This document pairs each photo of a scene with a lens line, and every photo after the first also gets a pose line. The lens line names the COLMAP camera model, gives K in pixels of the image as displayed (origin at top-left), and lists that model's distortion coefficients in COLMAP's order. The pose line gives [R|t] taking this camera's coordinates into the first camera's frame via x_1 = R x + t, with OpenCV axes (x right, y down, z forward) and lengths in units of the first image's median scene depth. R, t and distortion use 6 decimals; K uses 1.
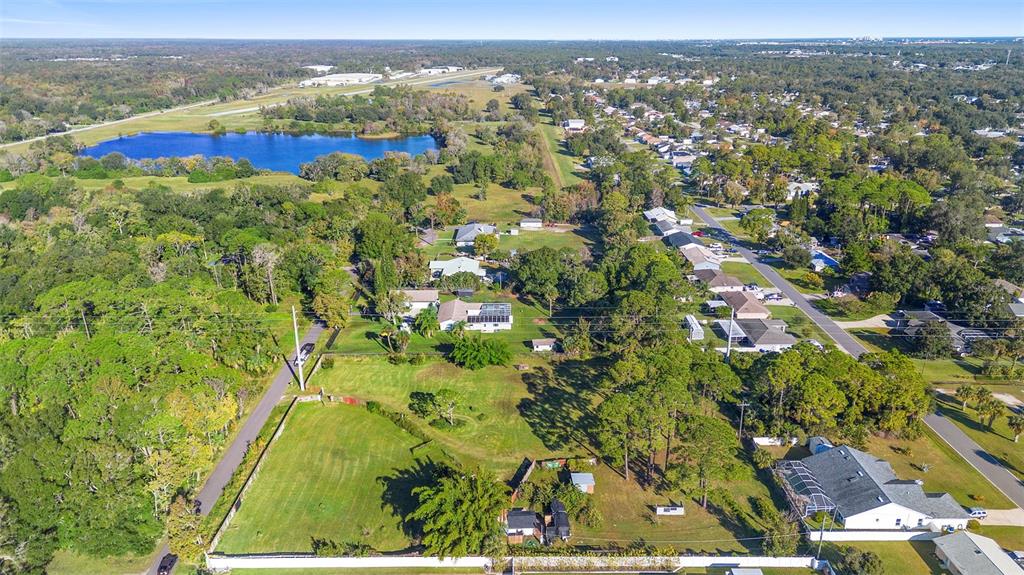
lens RADIAL K [[714.8, 0, 511.5], [0, 714.8, 283.8], [0, 0, 1]] dist [0.081601, -0.077609]
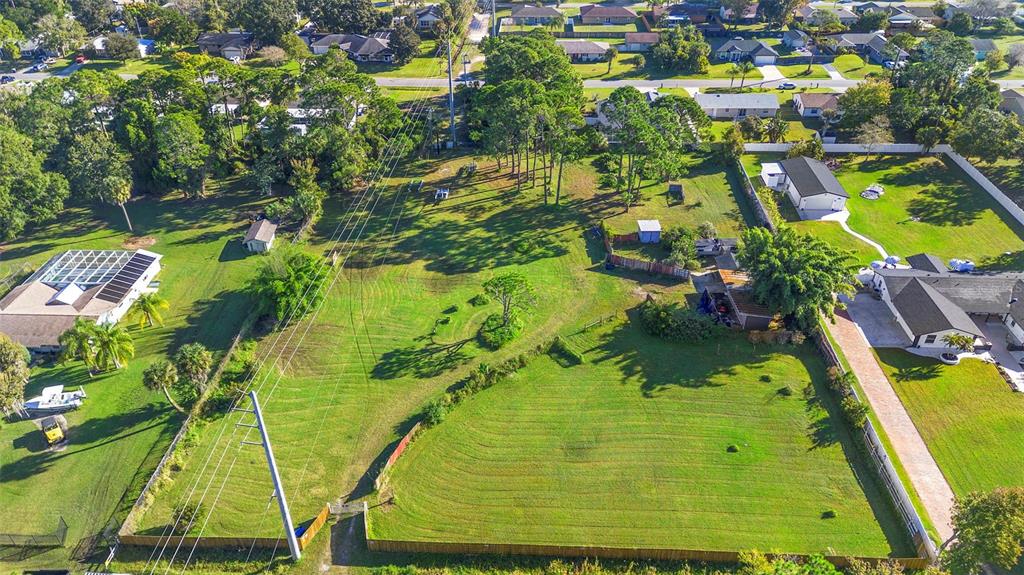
lens RADIAL K [[714.8, 0, 513.7], [0, 714.8, 281.0], [0, 0, 1]] dist [0.081601, -0.077609]
pose [[0.047649, -0.550988, 0.833152, -0.558532], [0.327012, 0.796738, 0.508204, -0.148756], [-0.943818, 0.248236, 0.218143, 0.785194]]
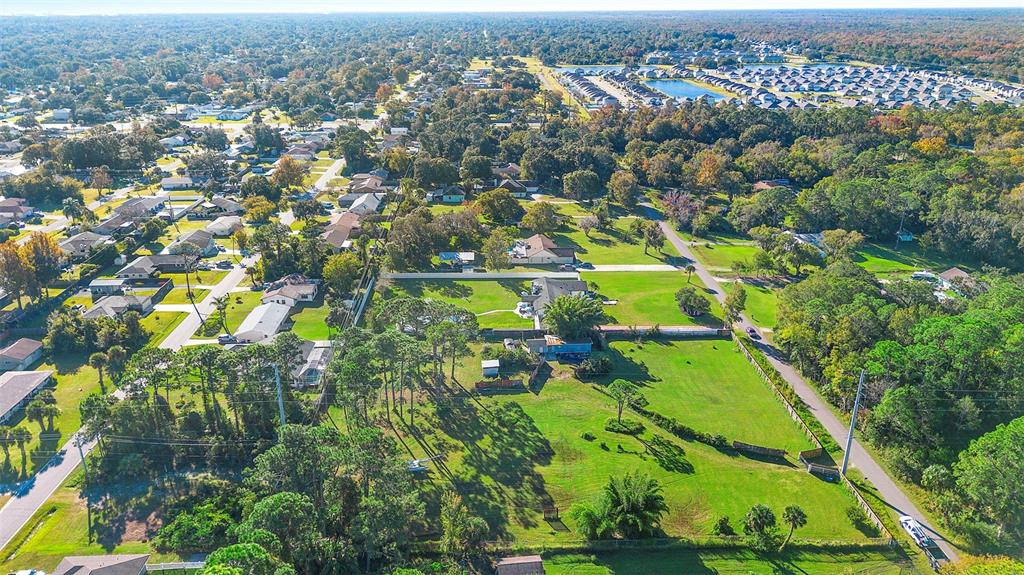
lens RADIAL K [[714.8, 0, 512.6], [0, 714.8, 286.0], [0, 0, 1]] dist [0.081601, -0.077609]
pose [[-0.999590, 0.013303, -0.025341, 0.070075], [-0.006026, 0.767742, 0.640731, -0.502731], [0.027979, 0.640622, -0.767347, 1.493317]]
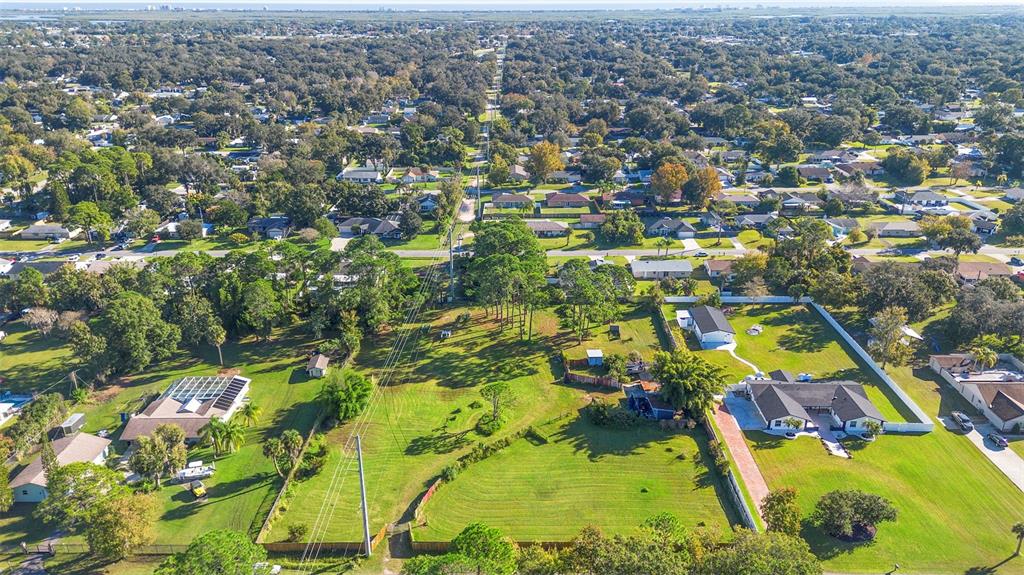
lens RADIAL K [[714.8, 0, 512.4], [0, 714.8, 280.2], [0, 0, 1]] dist [0.081601, -0.077609]
pose [[0.015479, -0.360172, 0.932757, -0.833746], [0.327013, 0.883391, 0.335683, -0.254065], [-0.944893, 0.299828, 0.131455, 0.745745]]
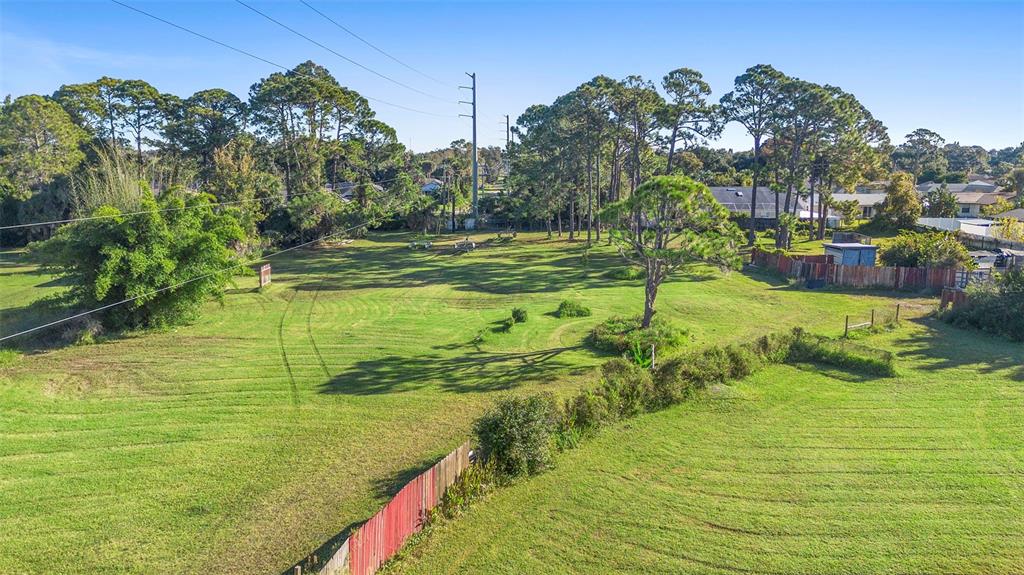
lens RADIAL K [[714.8, 0, 510.7], [0, 714.8, 283.9], [0, 0, 1]] dist [0.081601, -0.077609]
pose [[0.022849, -0.163361, 0.986302, -0.324709], [0.321907, 0.935220, 0.147442, 0.117078], [-0.946495, 0.314129, 0.073956, 0.954608]]
